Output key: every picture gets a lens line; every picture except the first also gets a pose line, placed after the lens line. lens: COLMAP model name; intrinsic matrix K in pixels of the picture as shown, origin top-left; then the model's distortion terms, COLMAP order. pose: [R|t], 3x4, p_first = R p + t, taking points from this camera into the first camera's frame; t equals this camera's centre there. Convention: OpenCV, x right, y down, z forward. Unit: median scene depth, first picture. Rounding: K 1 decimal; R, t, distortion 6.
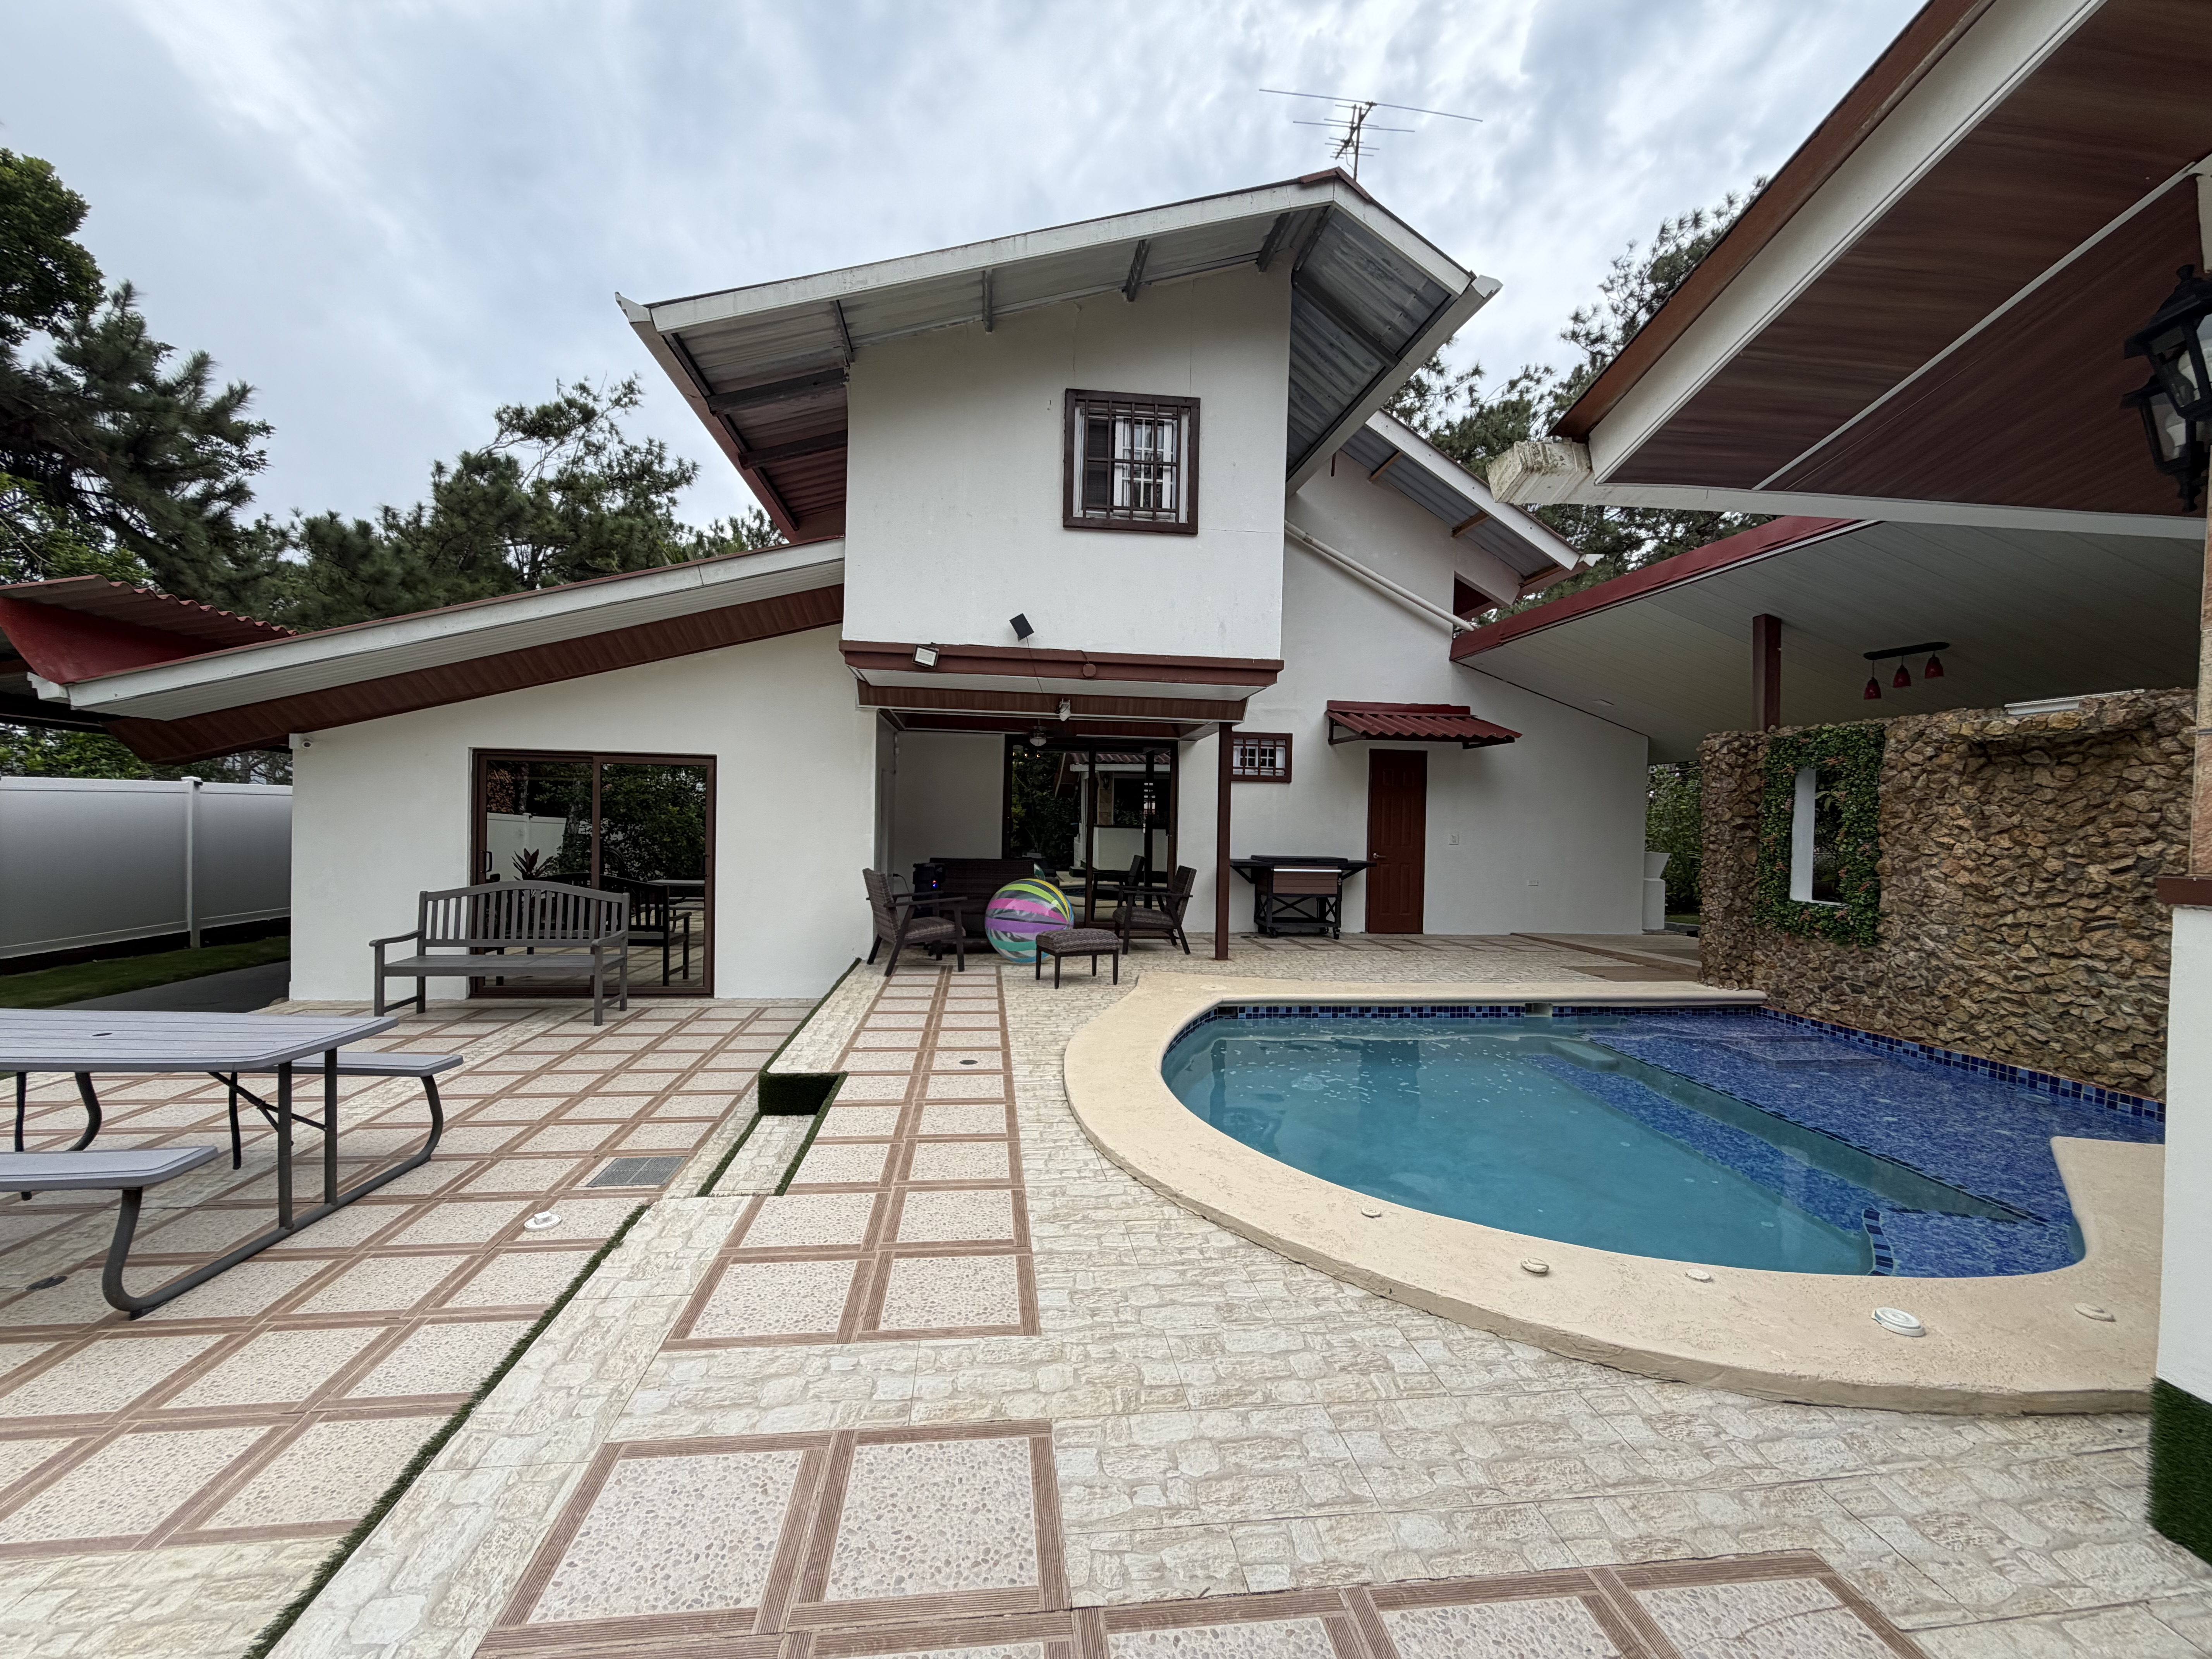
lens RADIAL K [[877.5, 0, 1100.7], [0, 877.5, 830.3], [0, 0, 1]] dist [-0.004272, 0.001326]
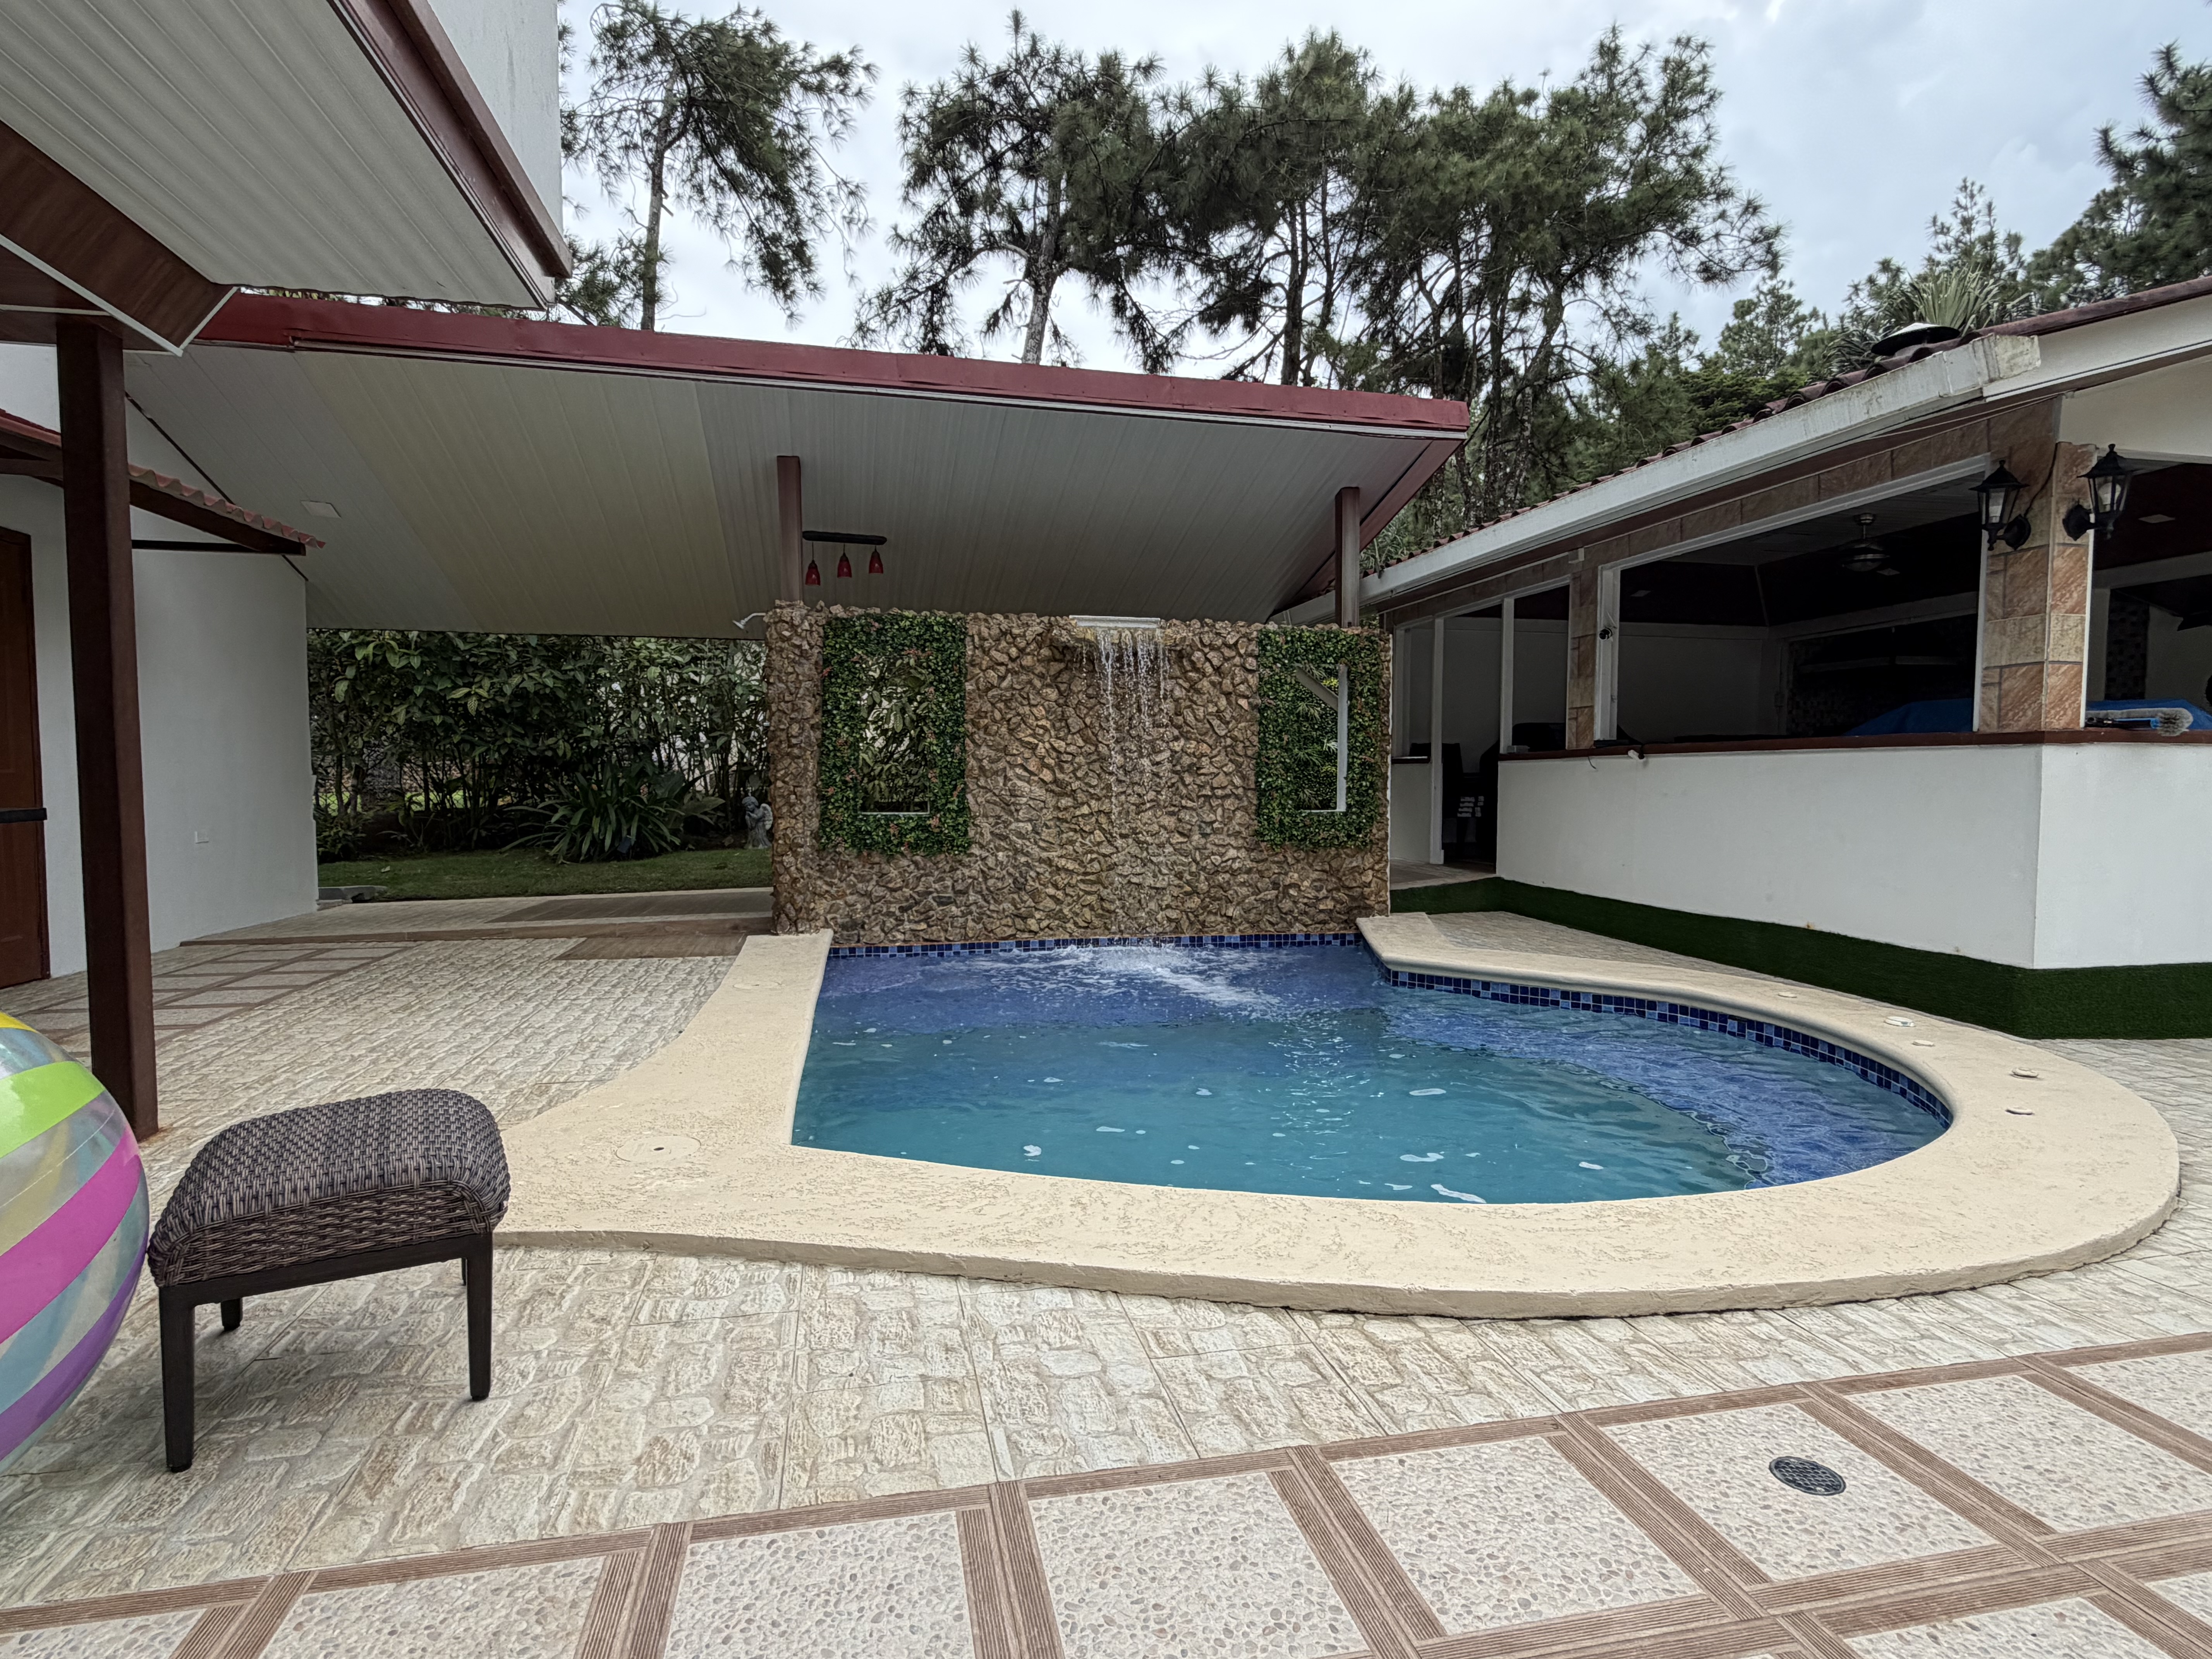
lens RADIAL K [[1140.9, 0, 1106.3], [0, 1140.9, 836.4], [0, 0, 1]] dist [0.015481, 0.000017]
pose [[-0.091549, -0.070806, 0.993280, -0.333240], [0.006680, 0.997403, 0.071715, 0.024270], [-0.995778, 0.013200, -0.090838, 0.870502]]
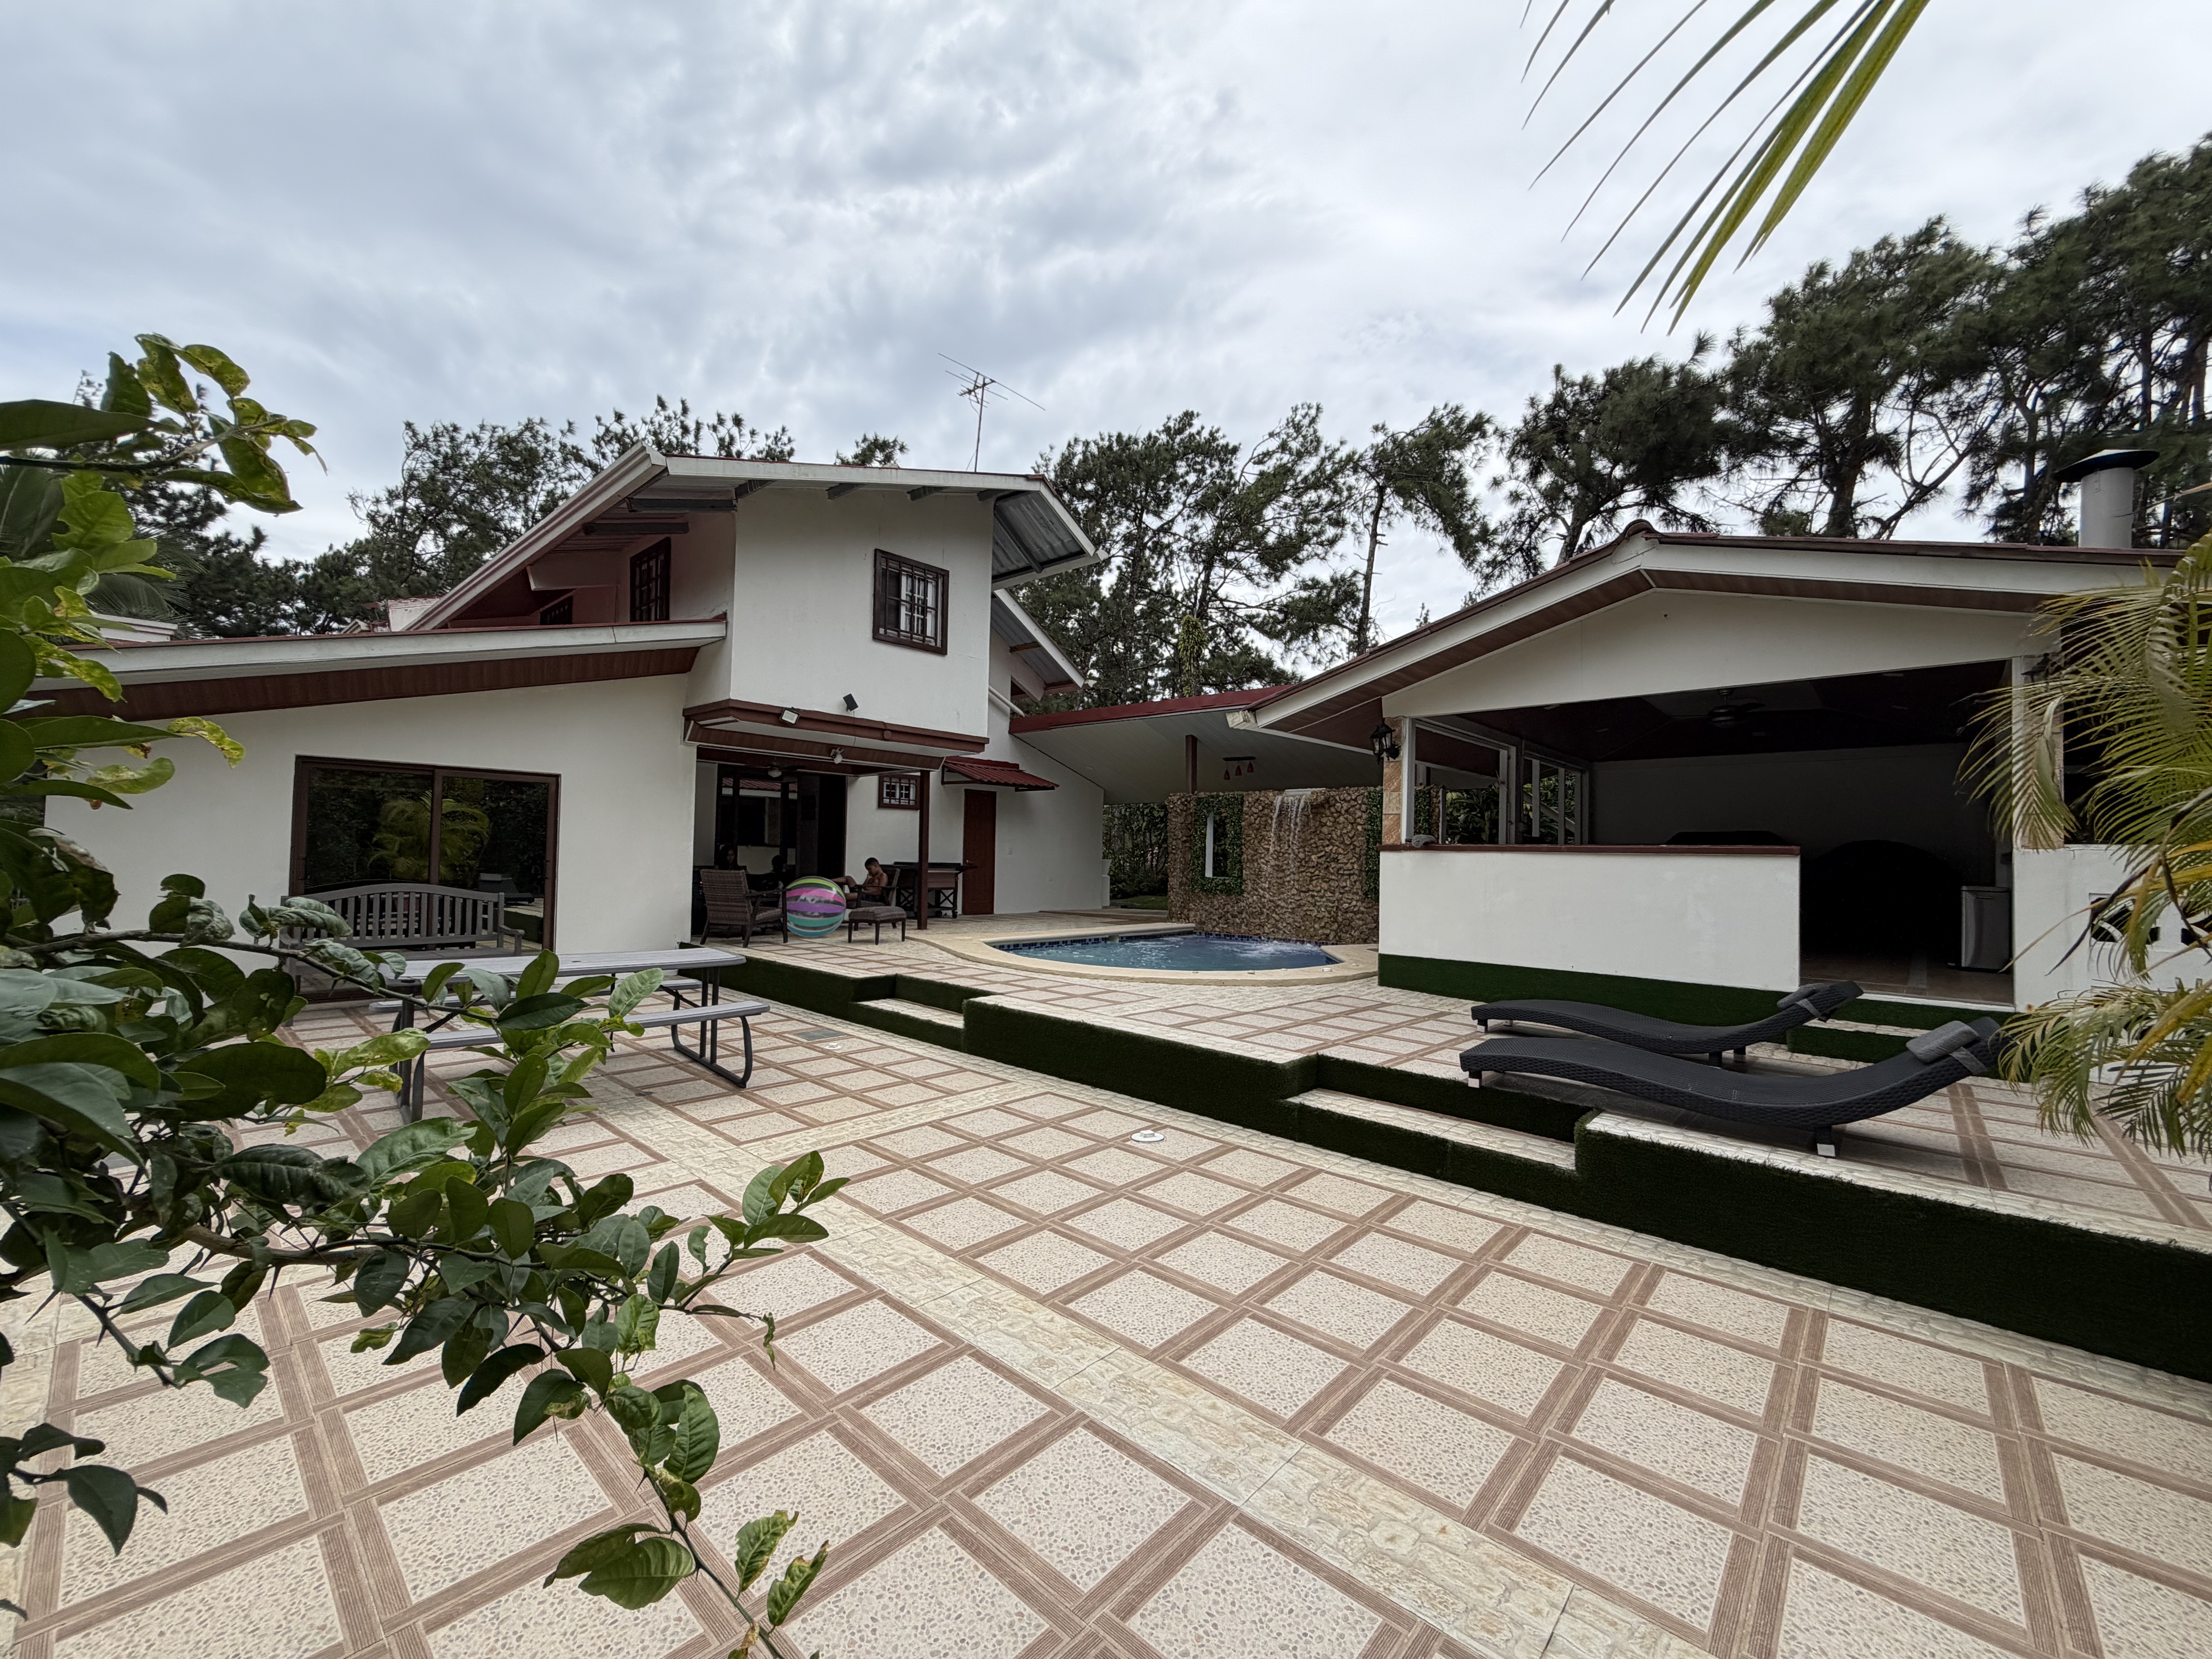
lens RADIAL K [[877.5, 0, 1097.2], [0, 877.5, 830.4], [0, 0, 1]] dist [-0.004272, 0.001326]
pose [[0.759728, 0.014640, 0.650076, -0.743966], [0.002820, 0.999663, -0.025809, 0.023486], [-0.650234, 0.021441, 0.759431, -0.396948]]
